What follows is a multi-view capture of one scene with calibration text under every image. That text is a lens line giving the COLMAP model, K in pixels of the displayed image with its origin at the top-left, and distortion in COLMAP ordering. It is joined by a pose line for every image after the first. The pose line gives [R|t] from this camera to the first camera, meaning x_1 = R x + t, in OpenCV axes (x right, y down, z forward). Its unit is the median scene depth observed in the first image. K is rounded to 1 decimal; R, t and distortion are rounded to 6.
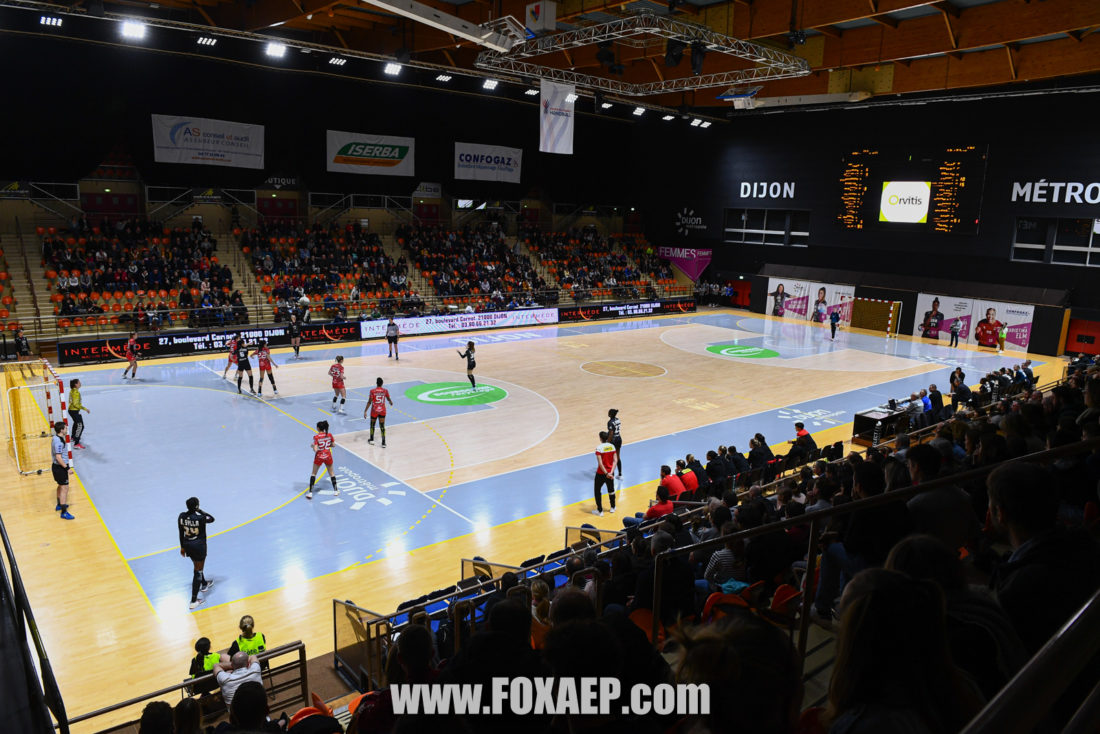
lens RADIAL K [[752.6, 0, 544.3], [0, 752.6, 367.0], [0, 0, 1]] dist [-0.044753, -0.007582]
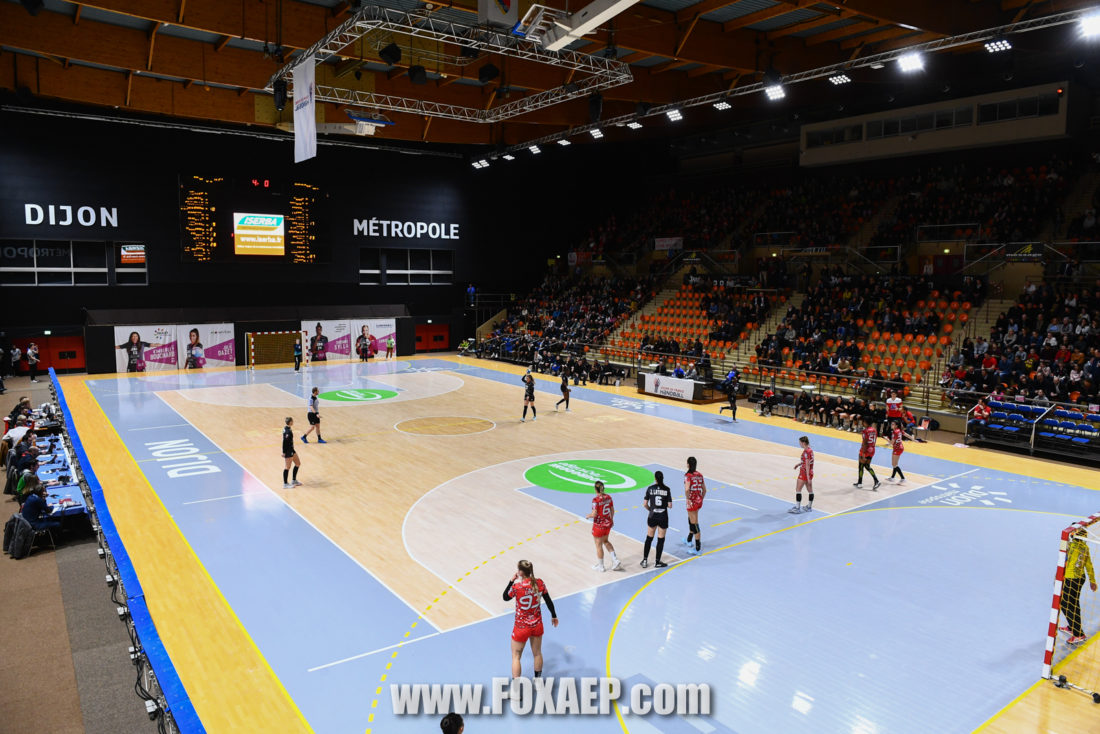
lens RADIAL K [[752.6, 0, 546.8], [0, 752.6, 363.9], [0, 0, 1]] dist [-0.044753, -0.007582]
pose [[0.065650, -0.146880, 0.986973, -0.535979], [0.192258, 0.972436, 0.131928, -0.115742], [-0.979146, 0.181092, 0.092079, 0.587821]]
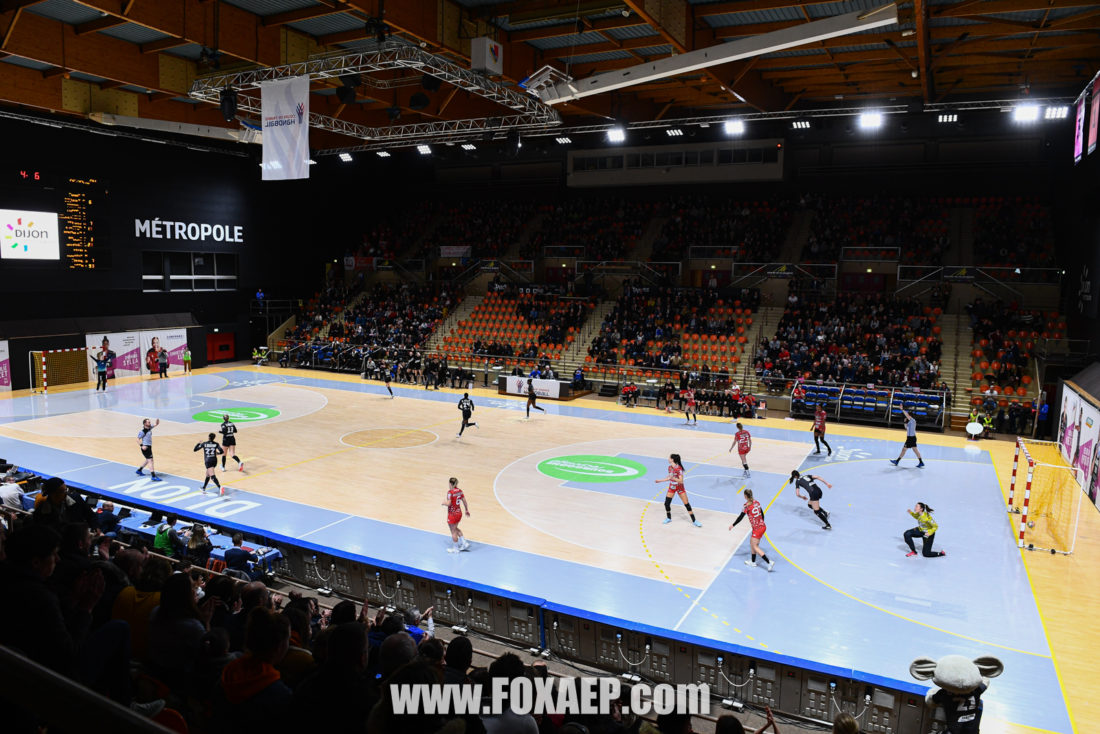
lens RADIAL K [[752.6, 0, 545.3], [0, 752.6, 364.5], [0, 0, 1]] dist [-0.044753, -0.007582]
pose [[-0.390293, -0.150469, 0.908312, -0.564293], [0.151657, 0.962572, 0.224623, -0.187027], [-0.908114, 0.225421, -0.352865, 0.833142]]
